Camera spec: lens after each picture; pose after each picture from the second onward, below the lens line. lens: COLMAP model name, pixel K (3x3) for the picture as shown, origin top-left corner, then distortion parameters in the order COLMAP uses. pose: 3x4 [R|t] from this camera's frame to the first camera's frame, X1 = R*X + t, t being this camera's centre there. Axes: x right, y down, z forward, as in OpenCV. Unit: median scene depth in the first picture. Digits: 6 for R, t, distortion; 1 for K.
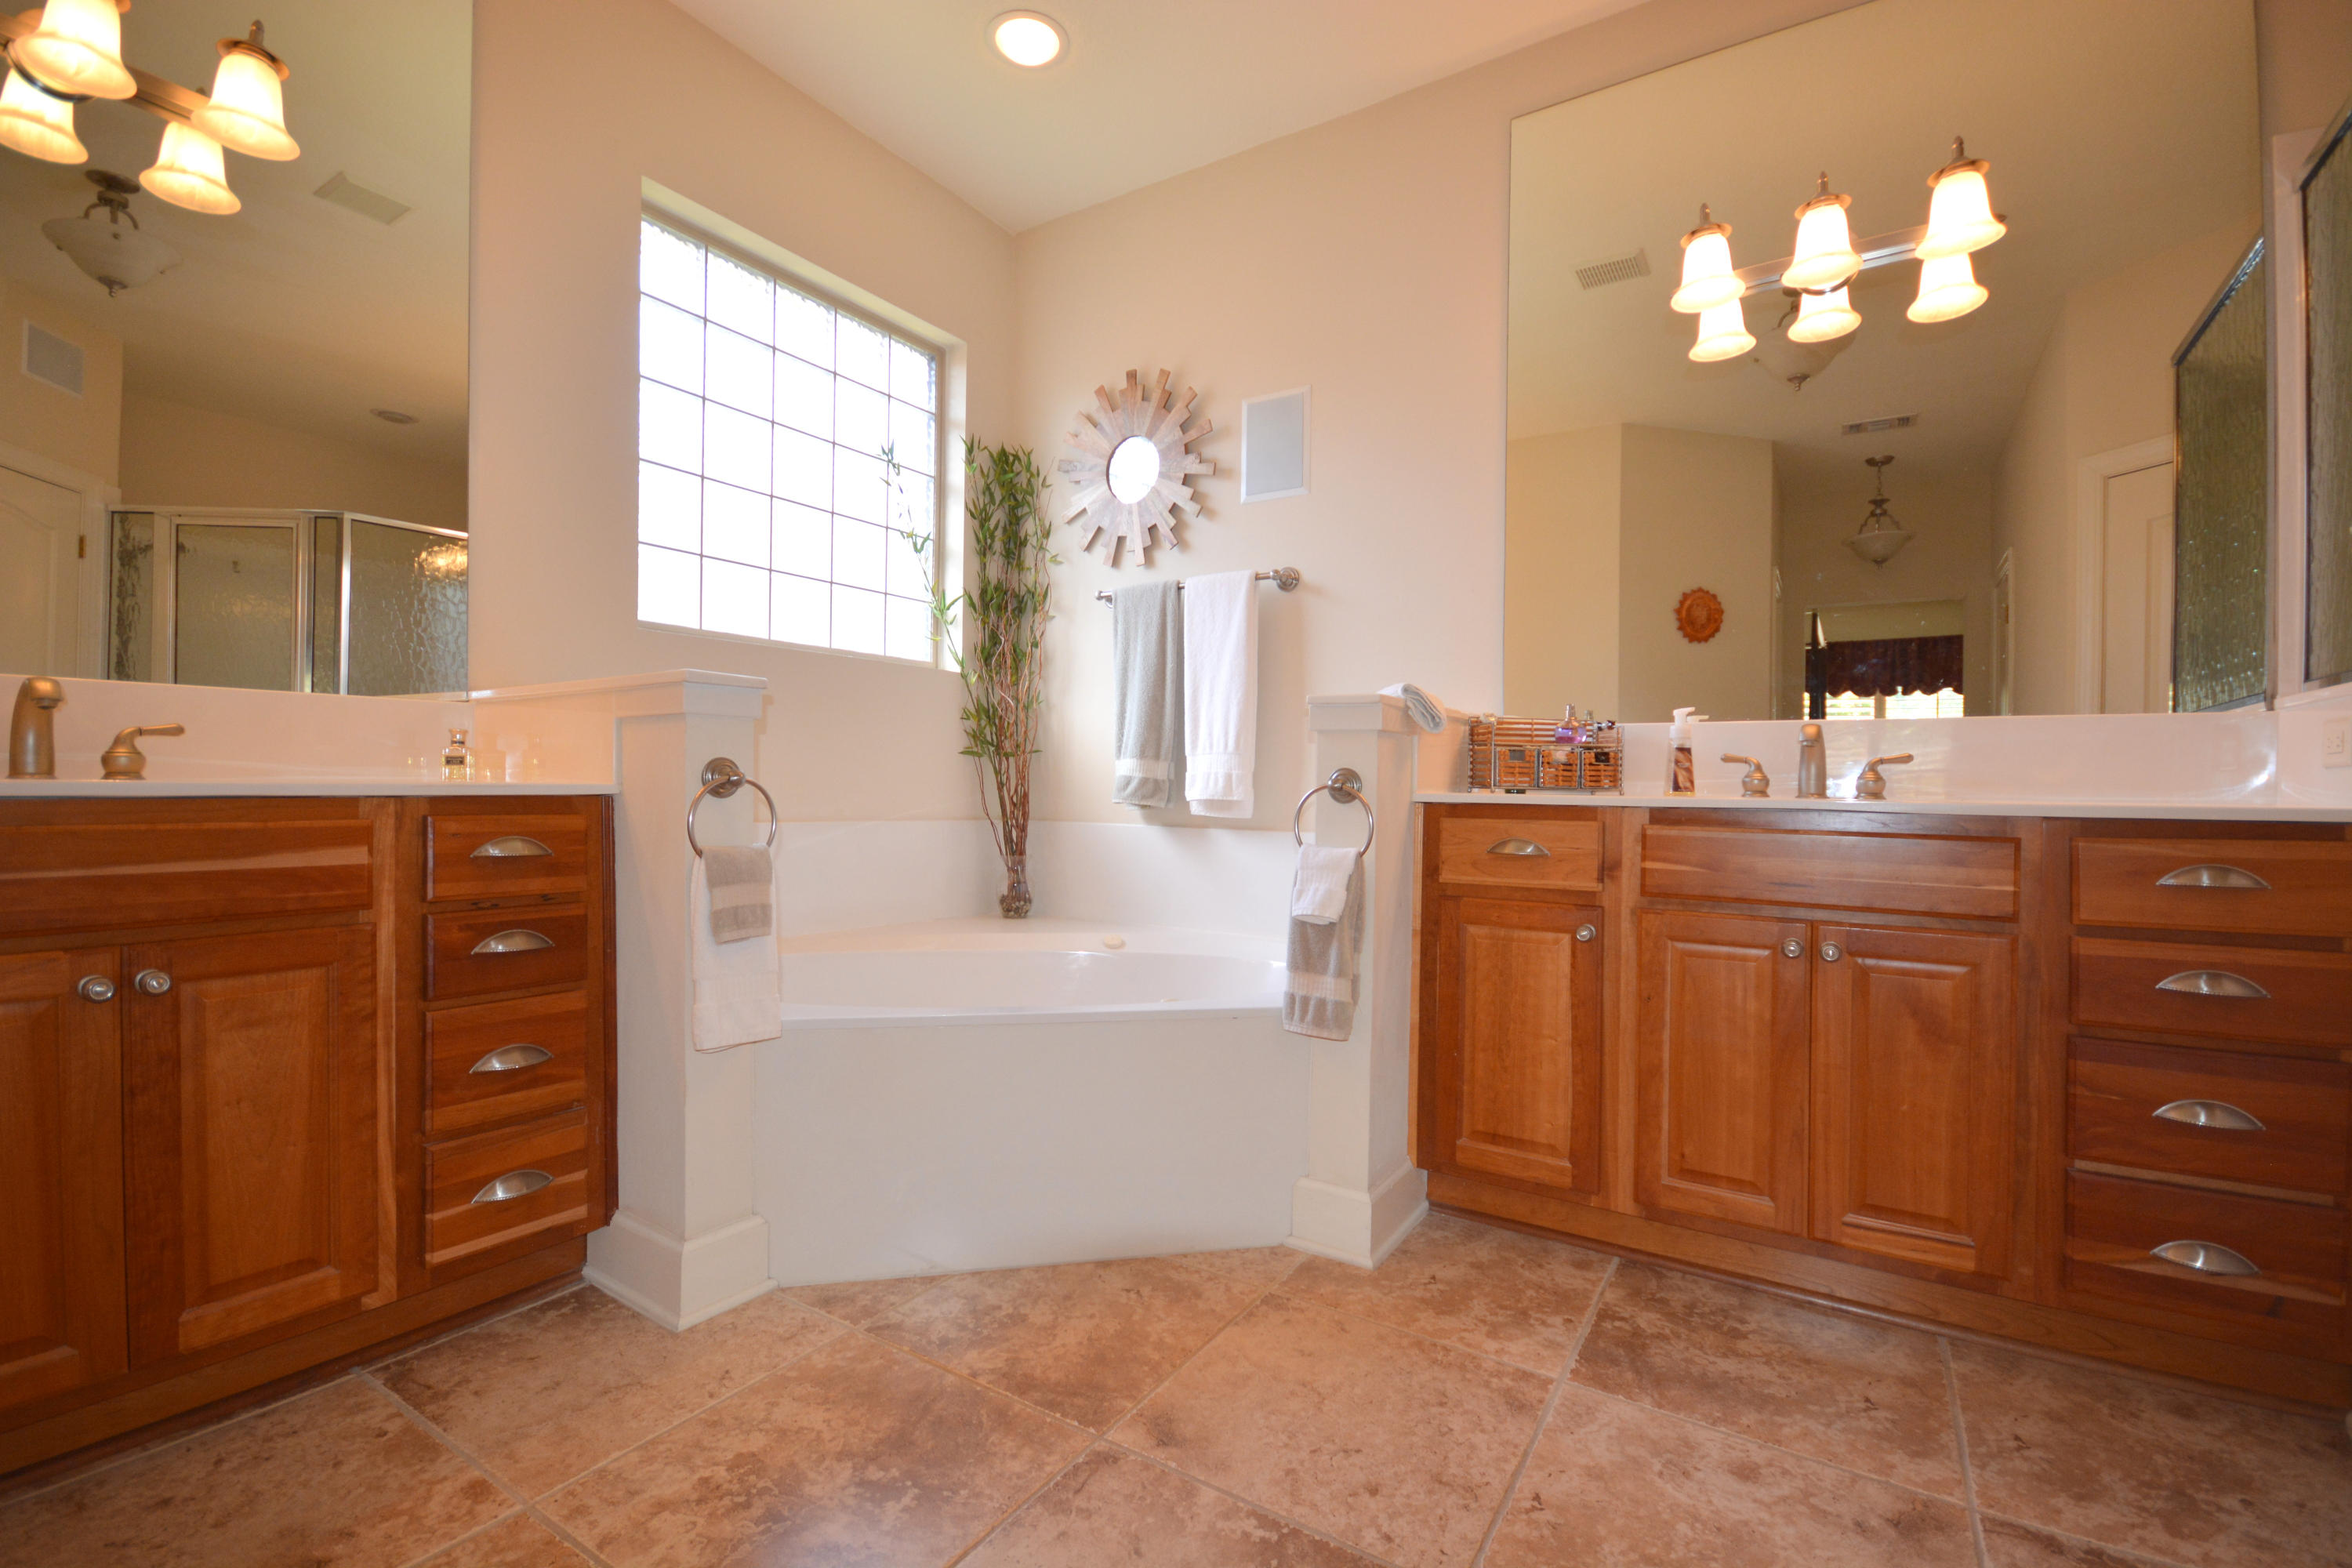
lens RADIAL K [[1046.7, 0, 1181.8], [0, 1046.7, 777.0], [0, 0, 1]] dist [-0.001110, -0.001943]
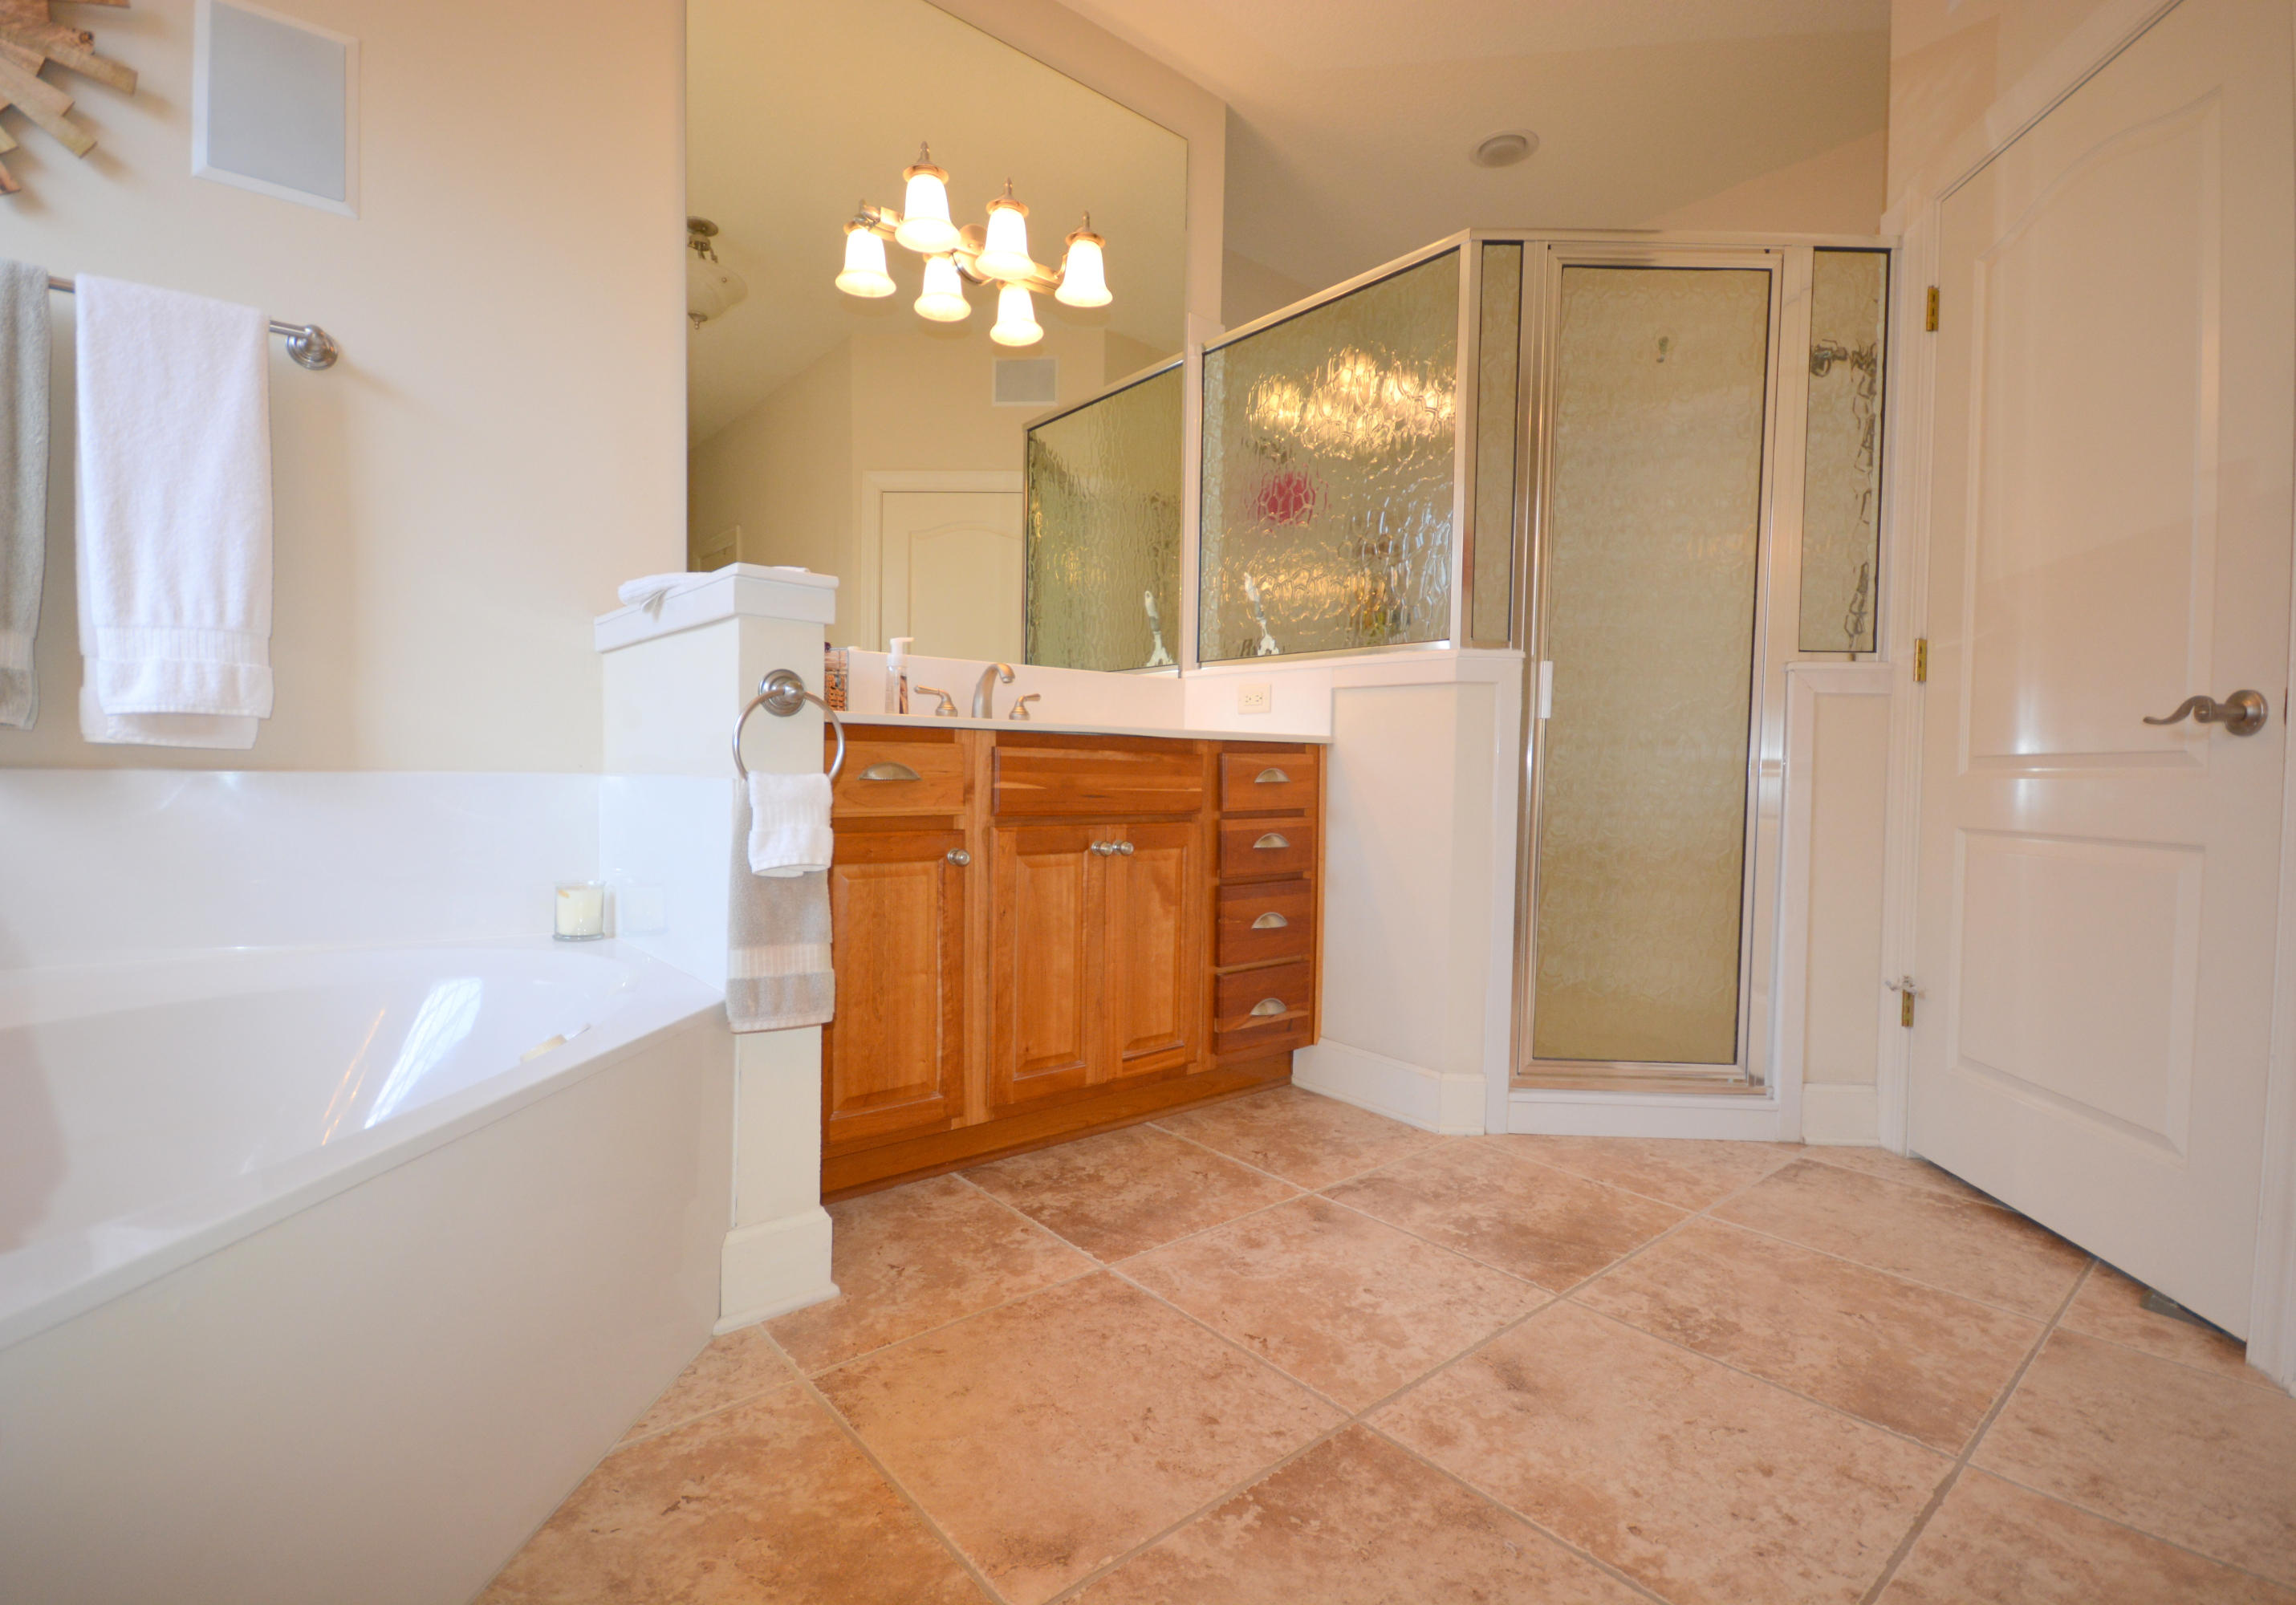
lens RADIAL K [[1045.7, 0, 1151.3], [0, 1045.7, 811.4], [0, 0, 1]] dist [-0.017036, -0.000554]
pose [[0.291212, -0.047006, 0.955503, -0.485528], [-0.019584, 0.998290, 0.055080, 0.048265], [-0.956458, -0.034752, 0.289793, 0.536149]]
